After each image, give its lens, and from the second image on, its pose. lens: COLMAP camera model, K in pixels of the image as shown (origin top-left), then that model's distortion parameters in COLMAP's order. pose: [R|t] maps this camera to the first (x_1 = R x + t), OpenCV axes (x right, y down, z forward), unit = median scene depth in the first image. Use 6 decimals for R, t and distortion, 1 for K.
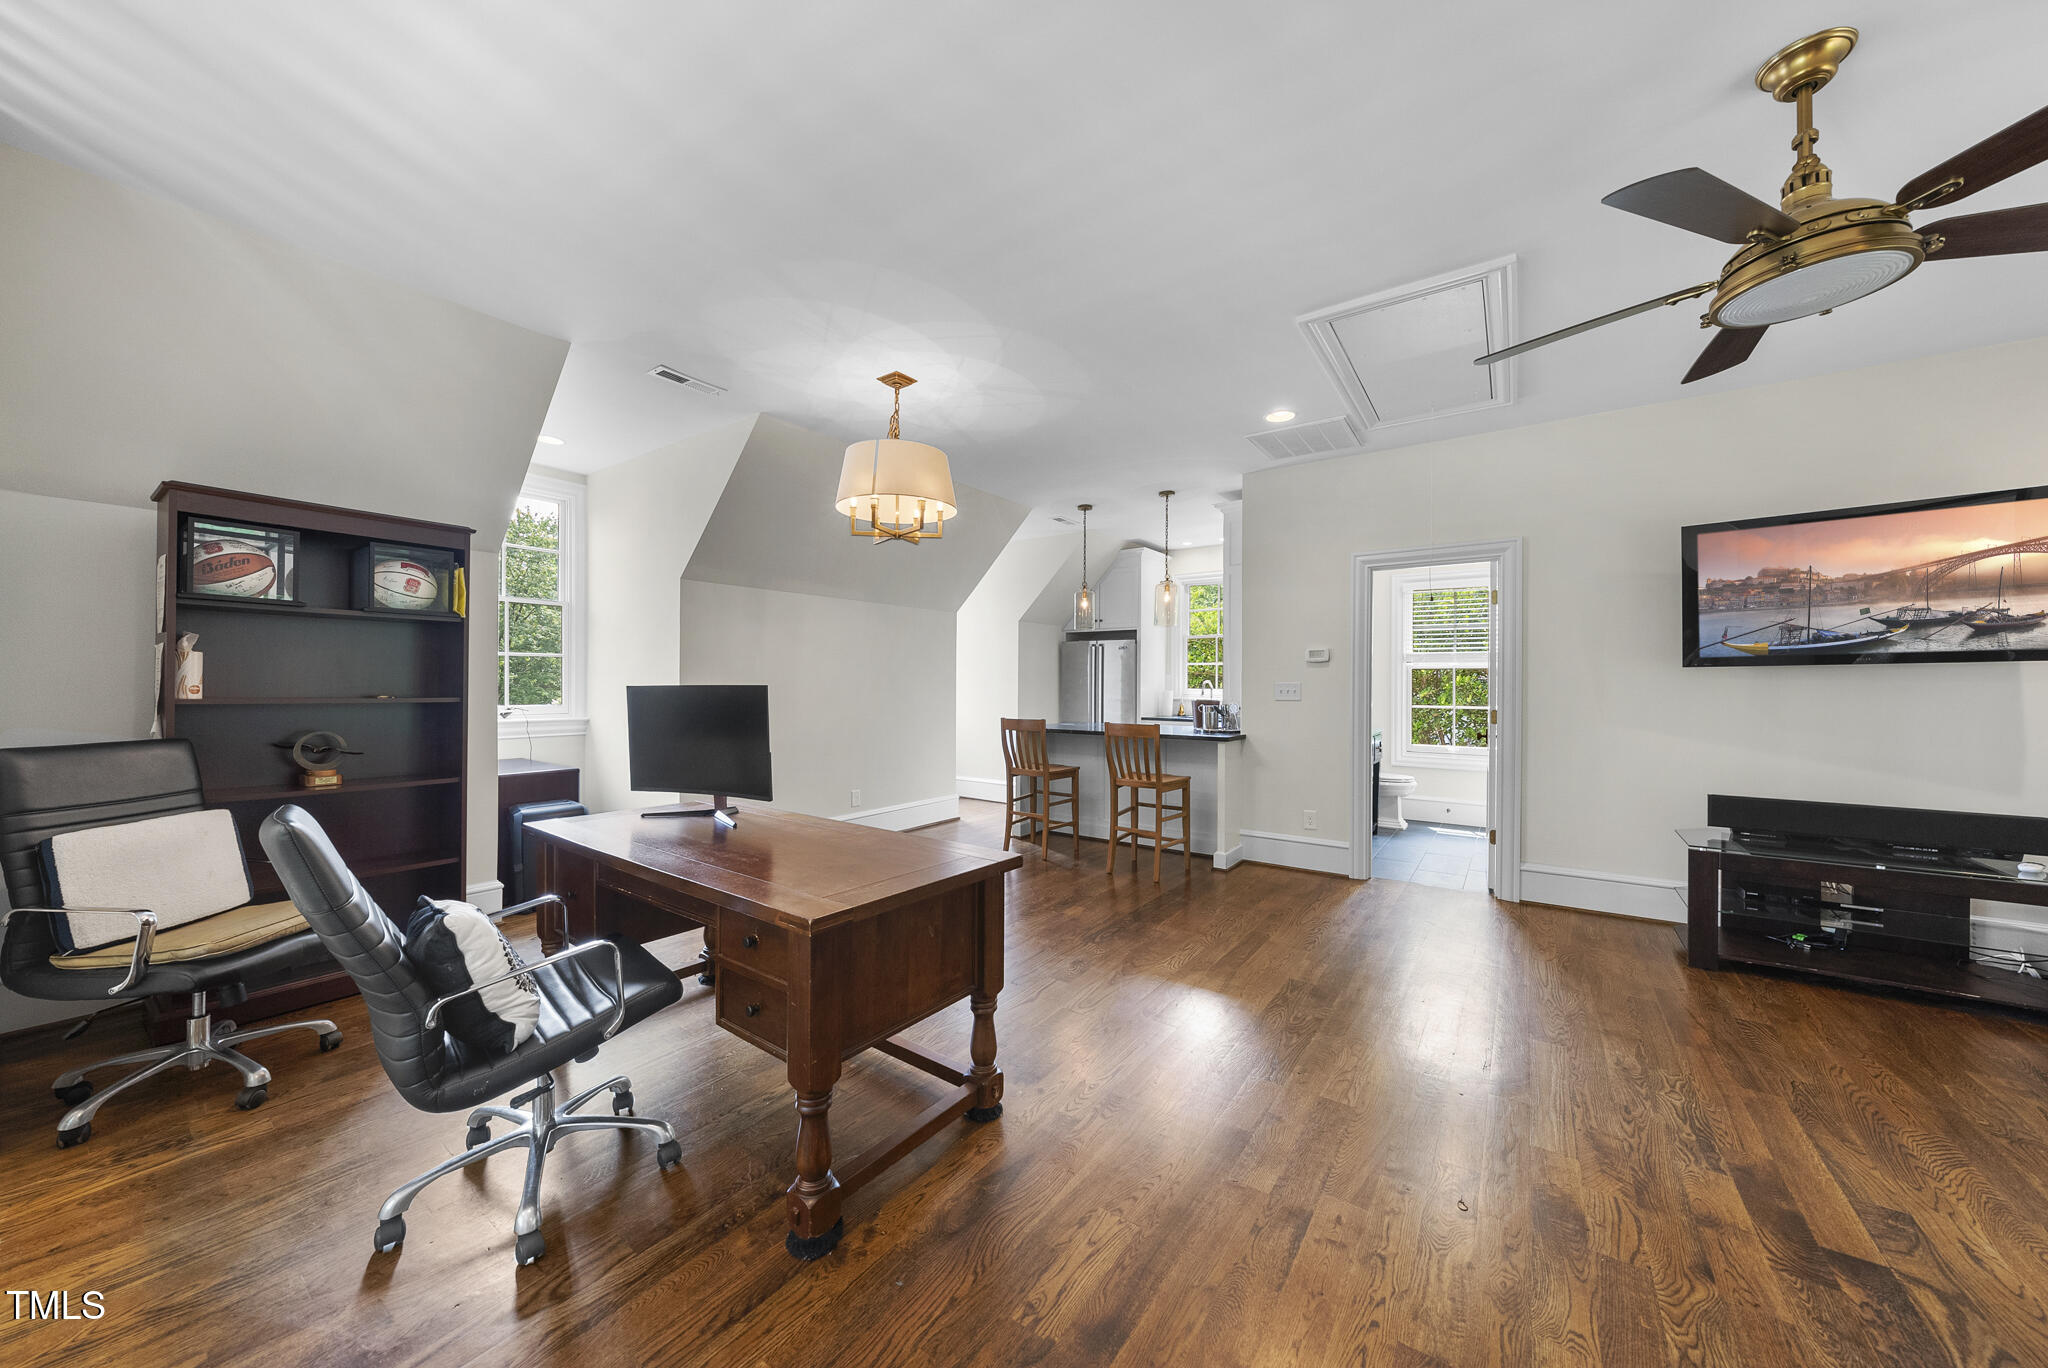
lens RADIAL K [[694.4, 0, 1036.6], [0, 694.4, 687.0], [0, 0, 1]] dist [-0.000448, -0.000192]
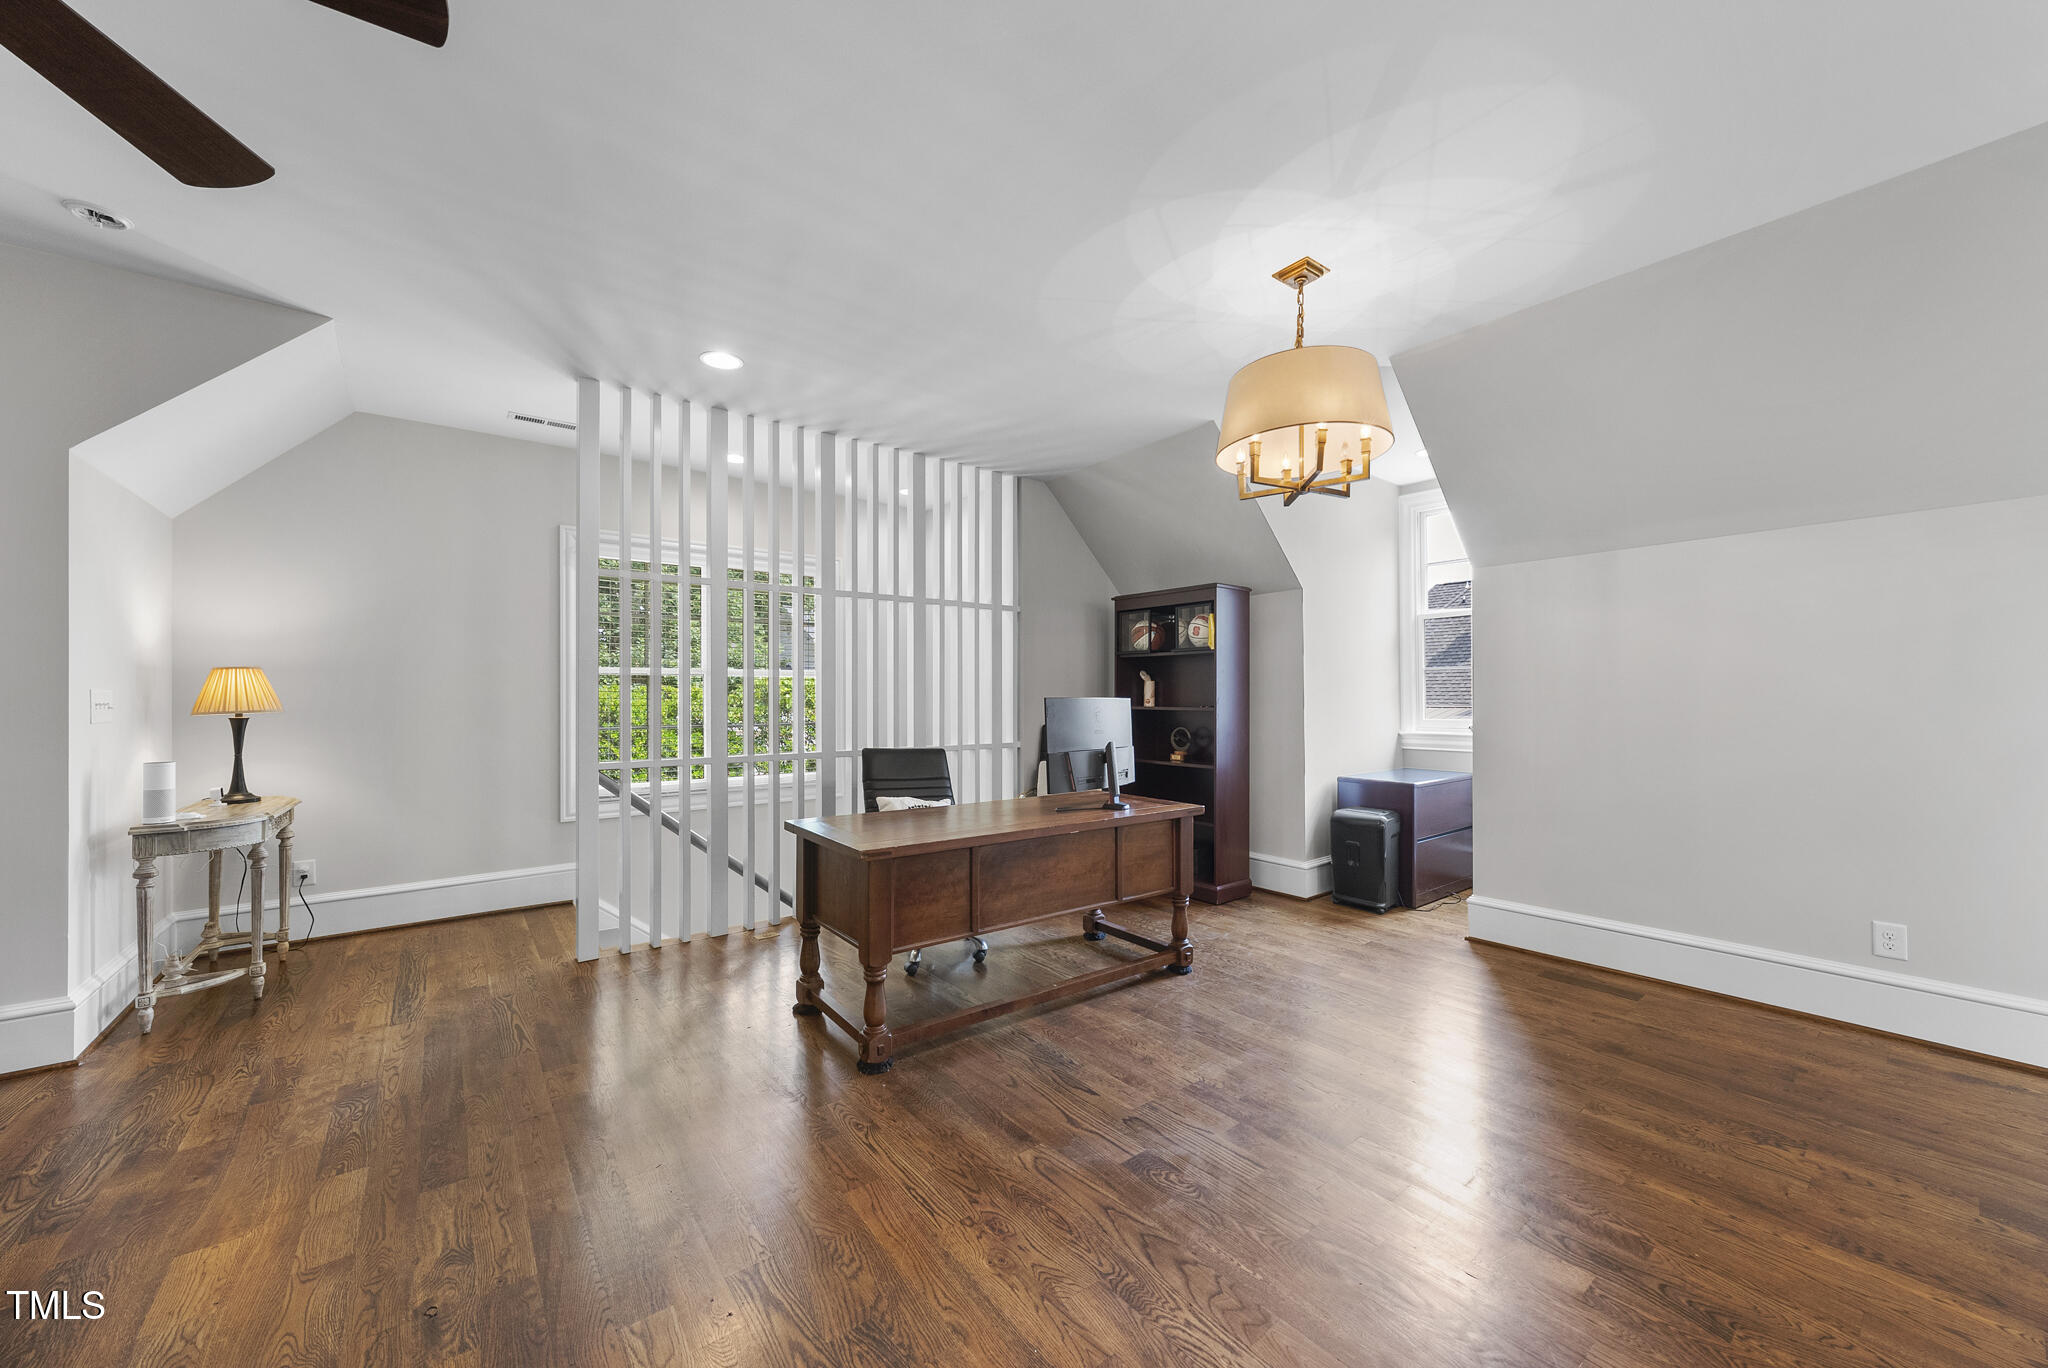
lens RADIAL K [[756.5, 0, 1031.0], [0, 756.5, 697.4], [0, 0, 1]] dist [0.002117, 0.000317]
pose [[-0.290954, -0.004934, -0.956724, 0.670155], [0.002933, 0.999977, -0.006049, 0.003982], [0.956733, -0.004566, -0.290933, 1.014281]]
